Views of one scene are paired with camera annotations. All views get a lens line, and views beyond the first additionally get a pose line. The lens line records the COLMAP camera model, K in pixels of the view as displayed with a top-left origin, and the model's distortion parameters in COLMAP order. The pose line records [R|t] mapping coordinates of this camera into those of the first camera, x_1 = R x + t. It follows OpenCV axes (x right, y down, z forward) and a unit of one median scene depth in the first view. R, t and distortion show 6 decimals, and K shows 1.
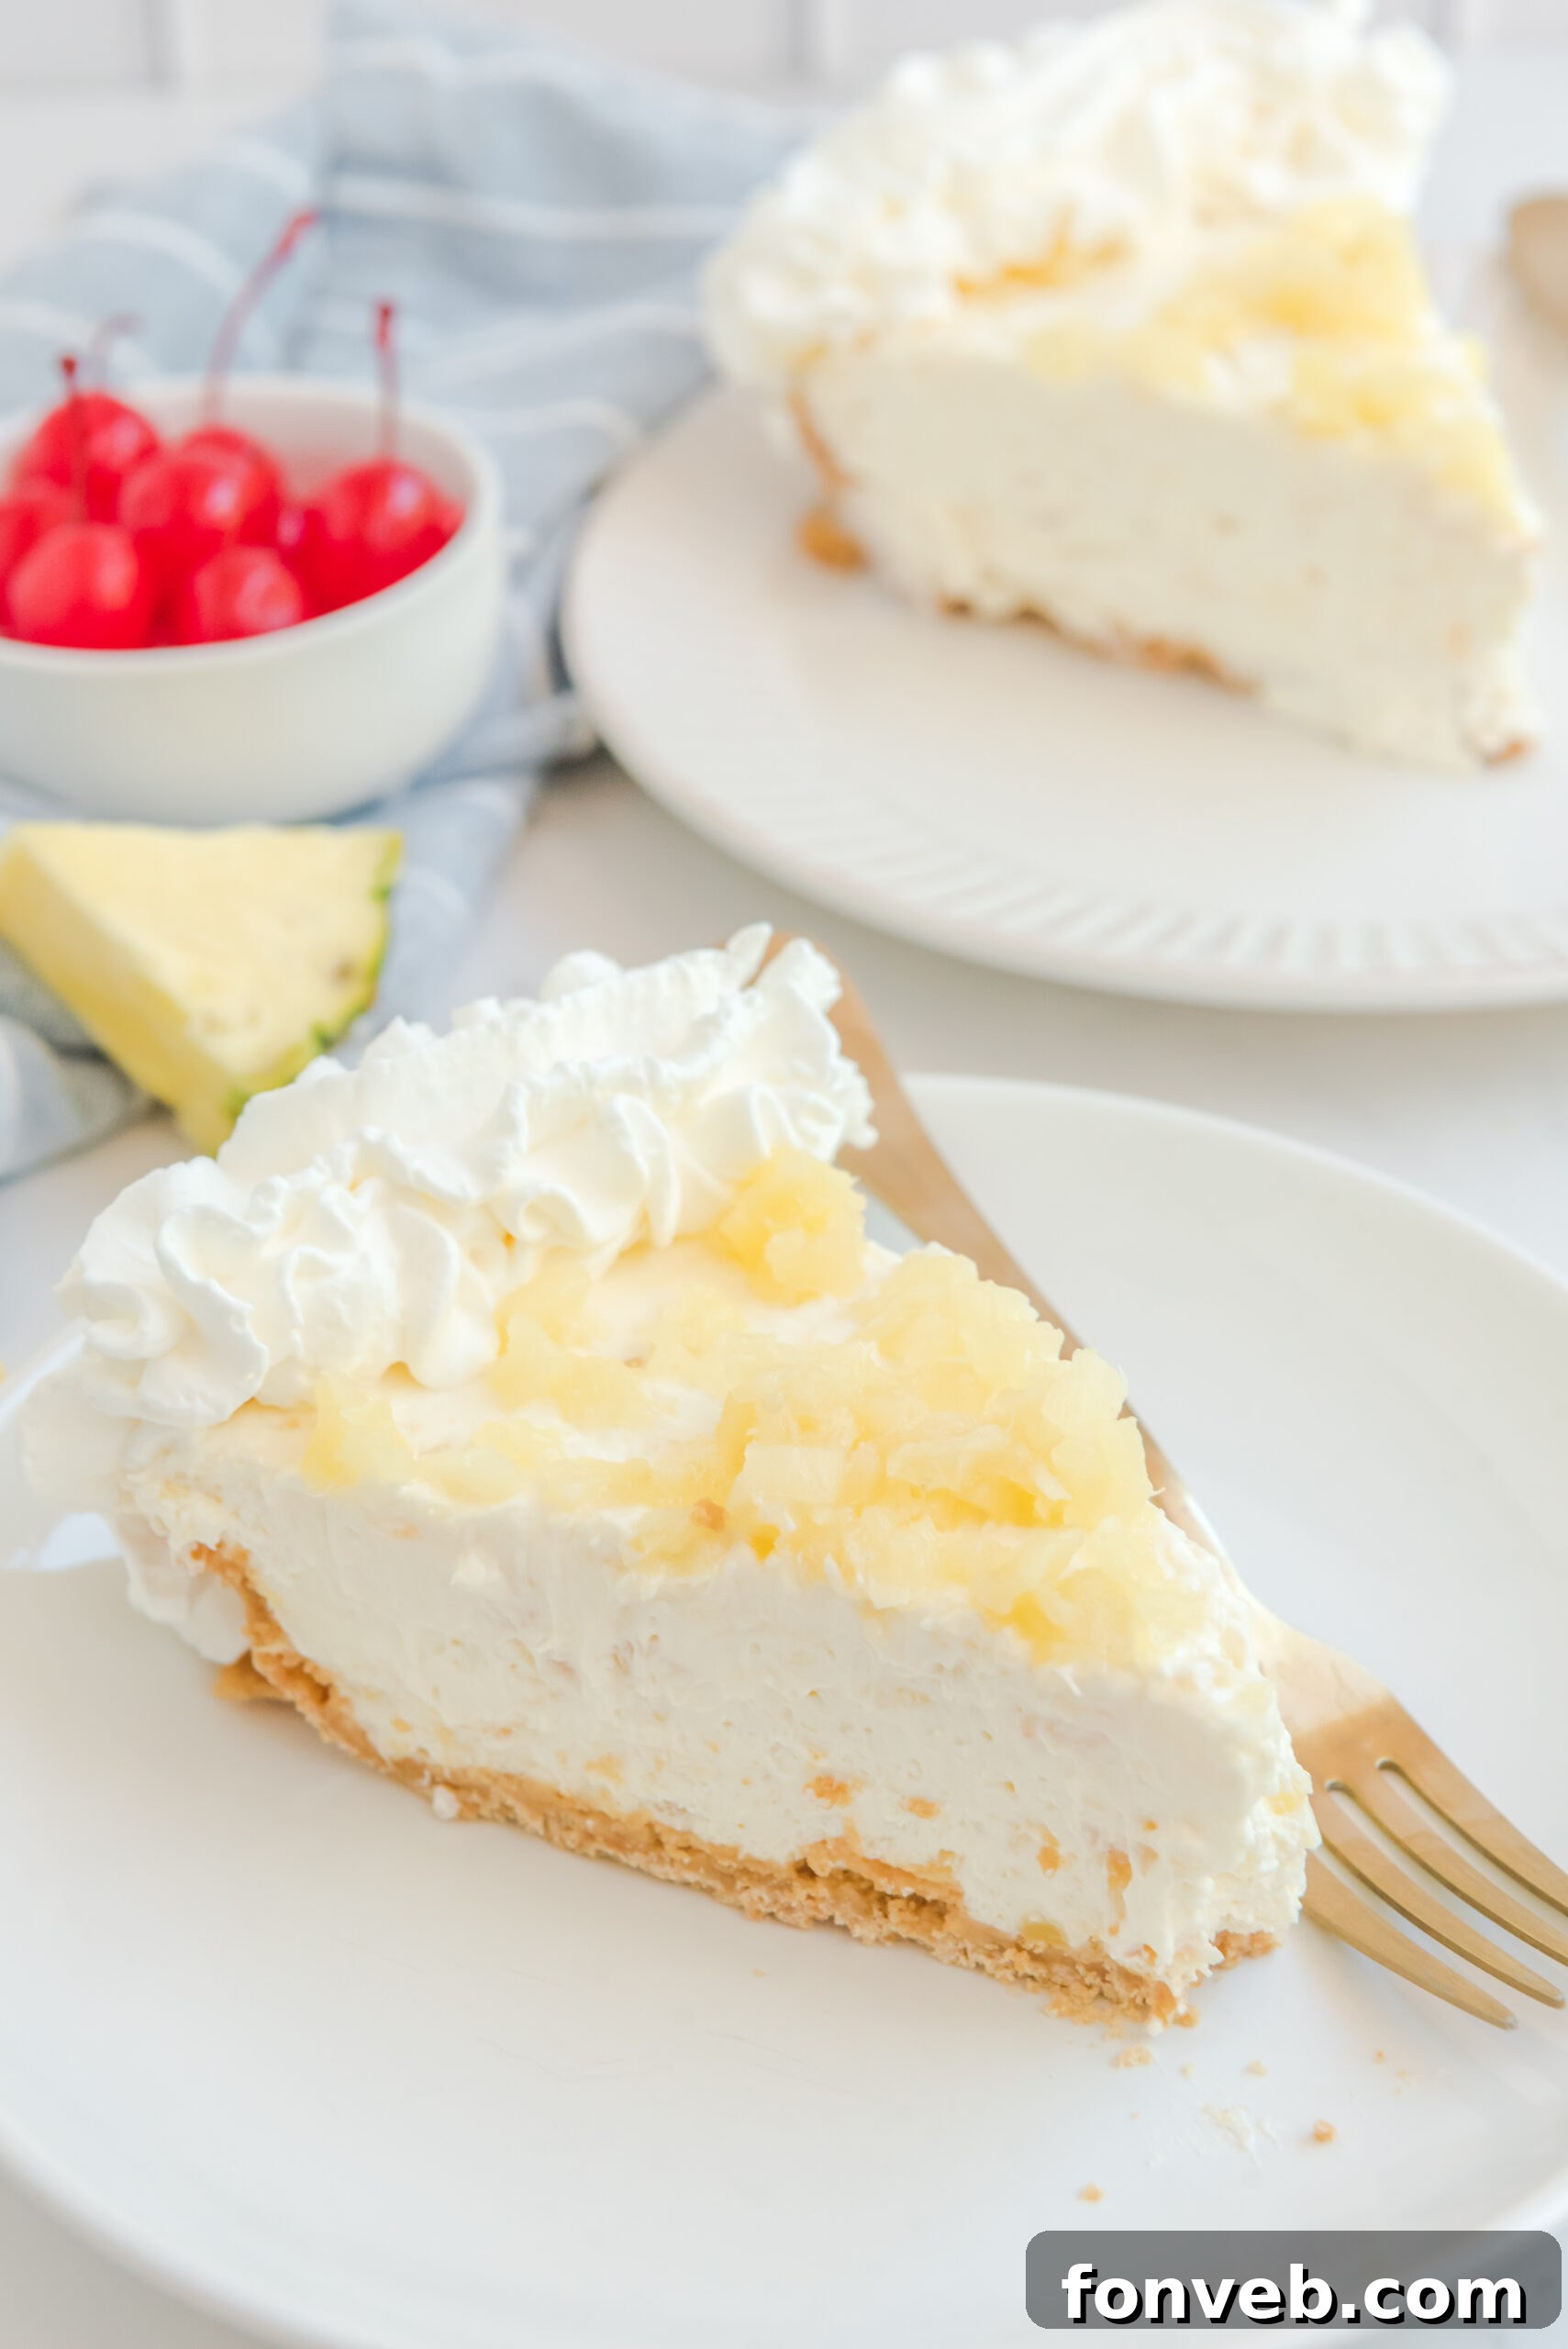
lens RADIAL K [[4328.2, 0, 784.0], [0, 4328.2, 1174.5], [0, 0, 1]] dist [0.040402, -0.289460]
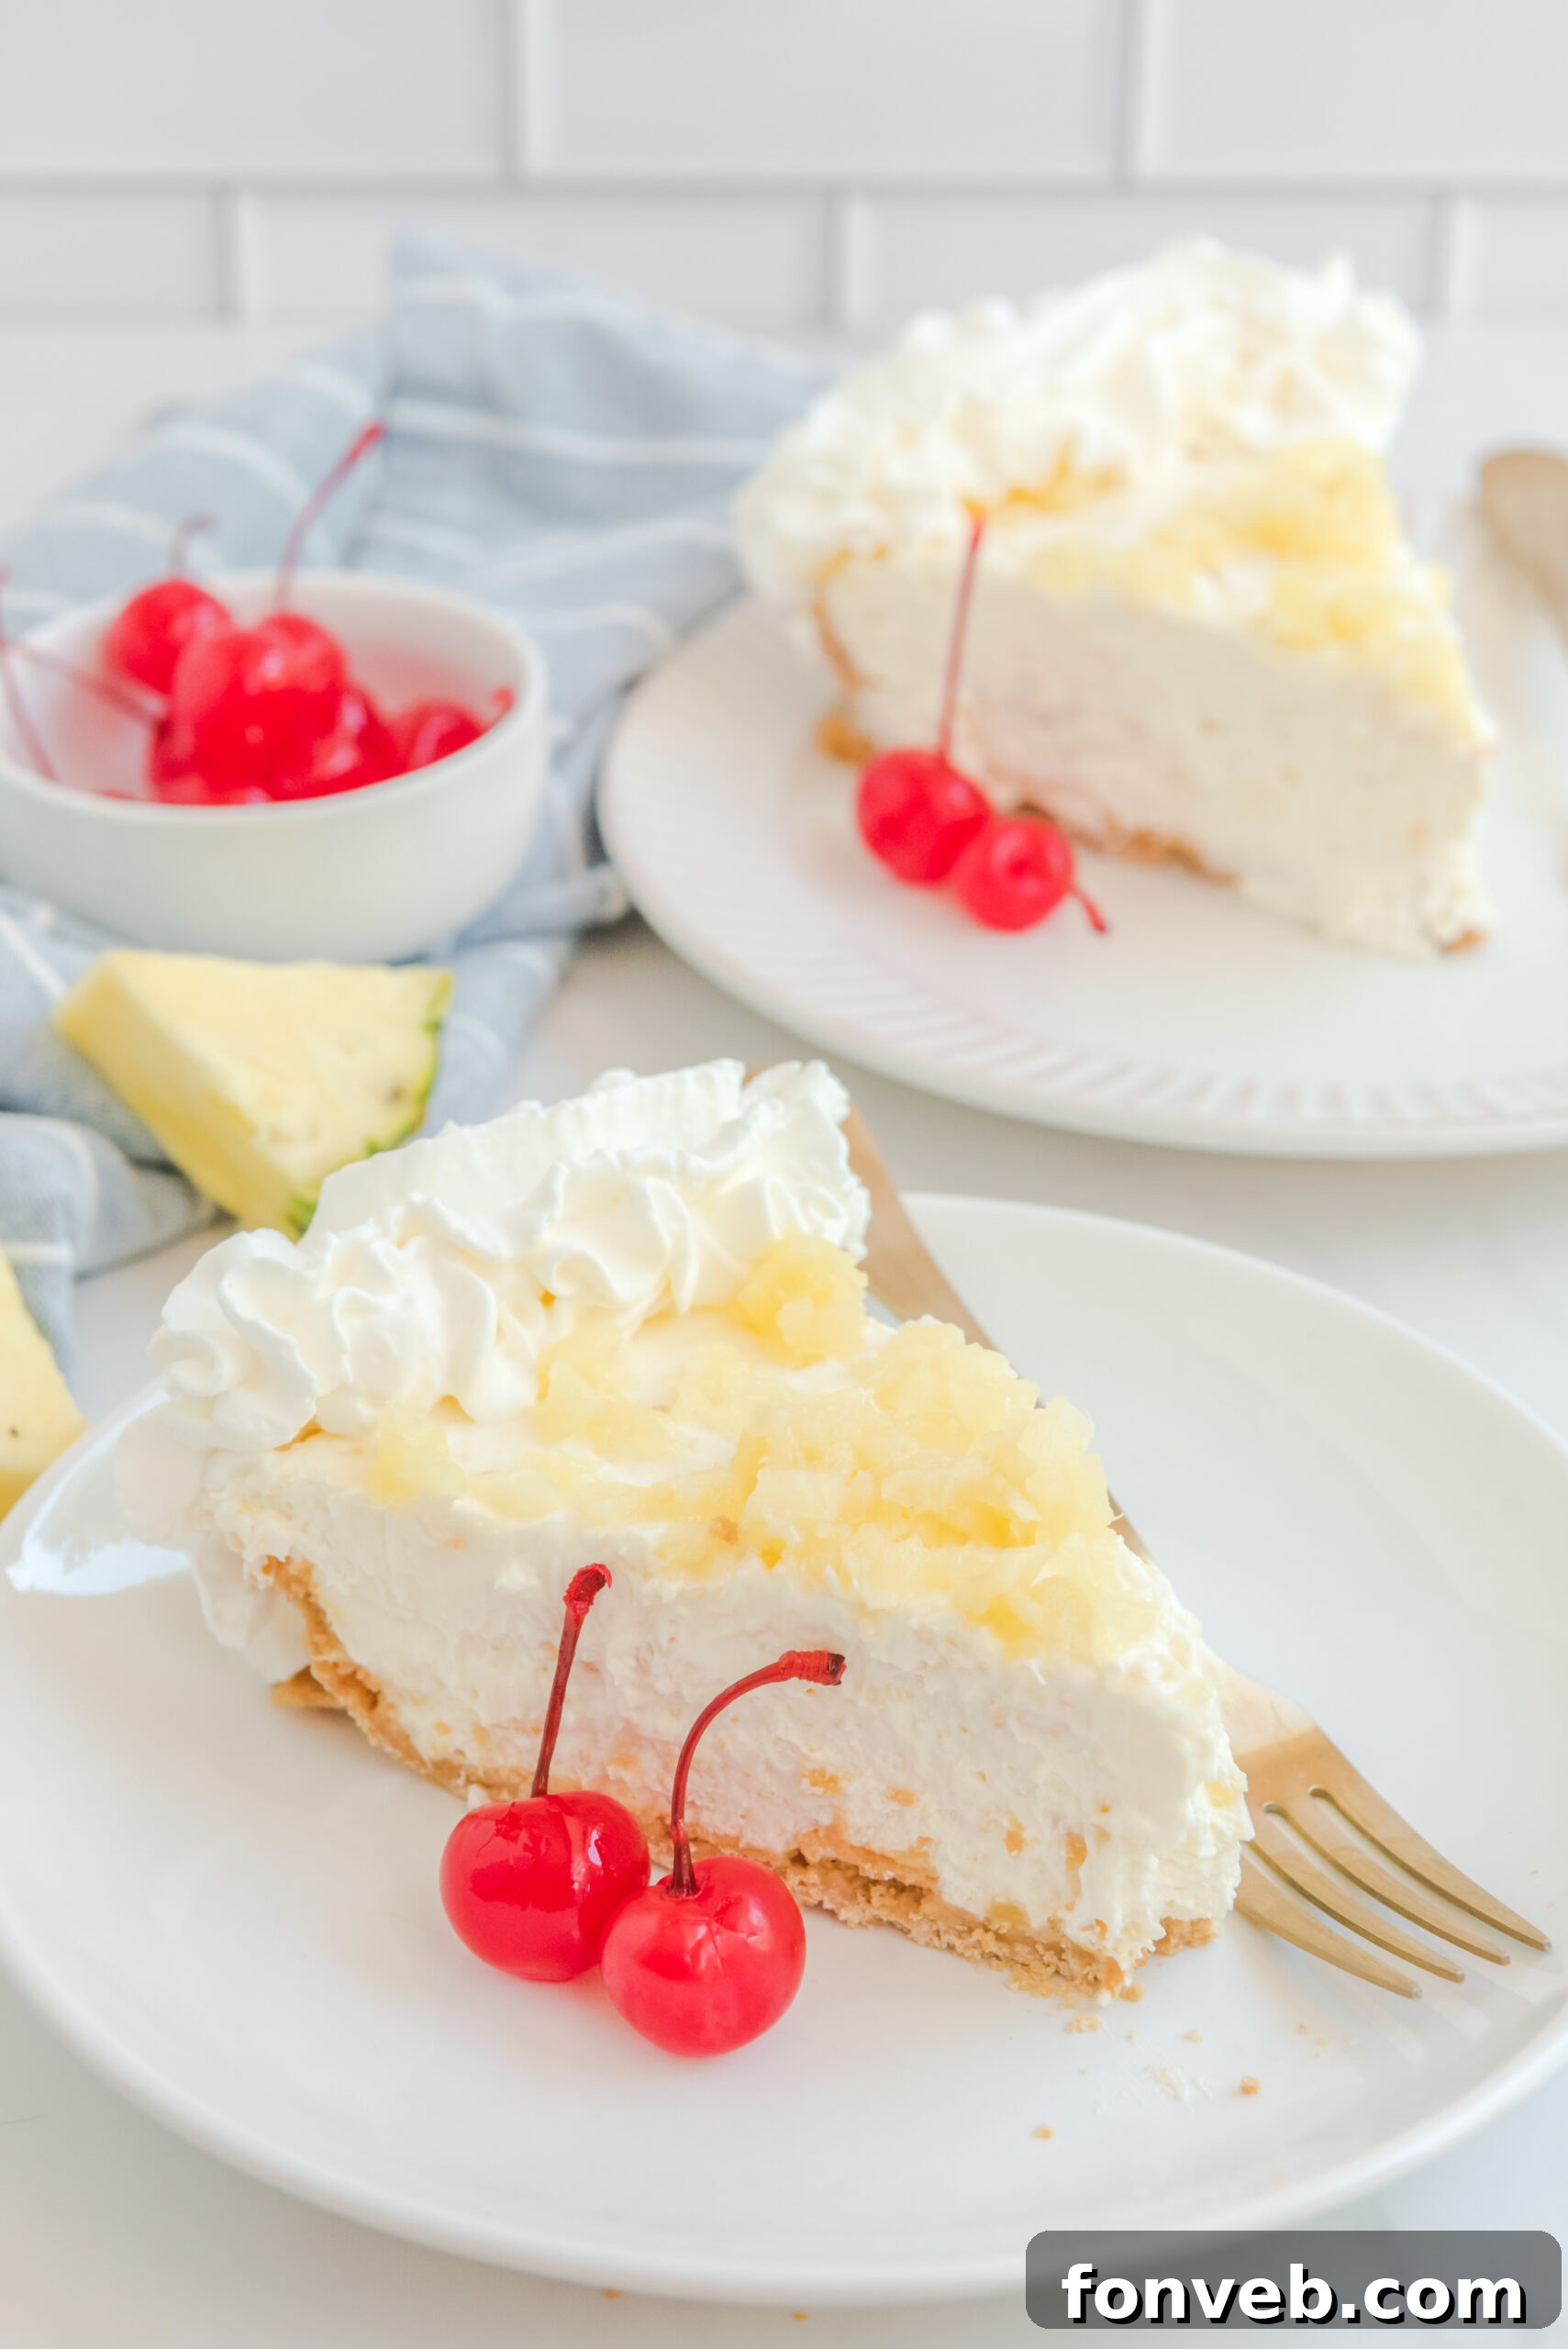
lens RADIAL K [[4381.7, 0, 784.0], [0, 4381.7, 1174.5], [0, 0, 1]] dist [-0.044547, 0.199592]
pose [[0.999587, 0.028712, 0.001486, -0.005691], [-0.028563, 0.997634, -0.062534, 0.054334], [-0.003277, 0.062466, 0.998042, -0.148690]]
